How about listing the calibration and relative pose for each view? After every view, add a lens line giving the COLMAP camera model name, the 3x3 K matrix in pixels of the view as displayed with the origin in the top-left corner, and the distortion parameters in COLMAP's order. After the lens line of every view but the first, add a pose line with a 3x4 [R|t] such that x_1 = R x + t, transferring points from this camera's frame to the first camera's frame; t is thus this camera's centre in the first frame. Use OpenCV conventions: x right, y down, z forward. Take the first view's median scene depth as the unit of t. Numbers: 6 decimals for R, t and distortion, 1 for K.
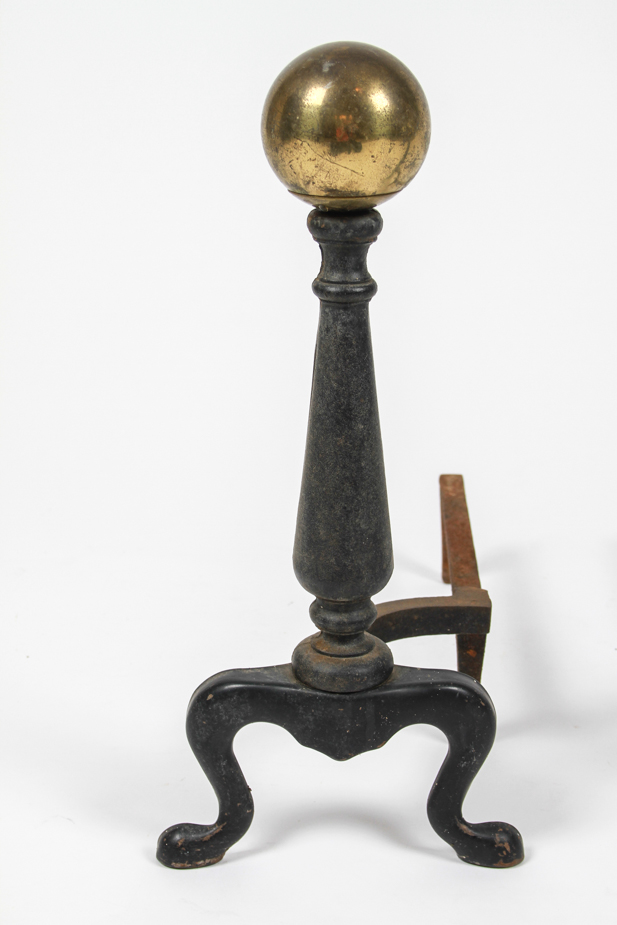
lens RADIAL K [[1782.7, 0, 305.2], [0, 1782.7, 462.6], [0, 0, 1]] dist [0.025710, 0.000000]
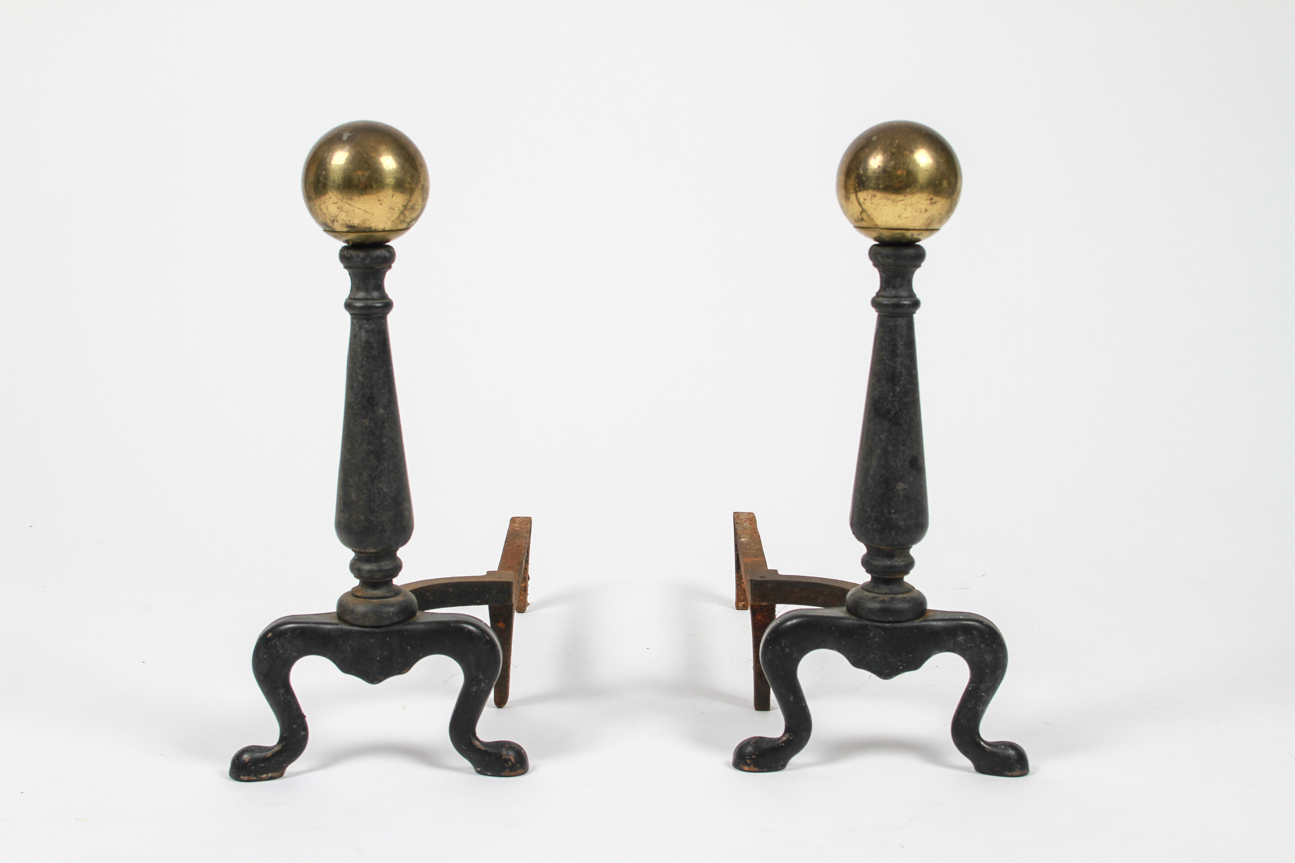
lens RADIAL K [[2027.8, 0, 653.5], [0, 2027.8, 430.3], [0, 0, 1]] dist [-0.029001, 0.000000]
pose [[0.999091, -0.009259, 0.041604, 0.160266], [0.015136, 0.989571, -0.143252, 0.199312], [-0.039844, 0.143751, 0.988811, -0.444900]]
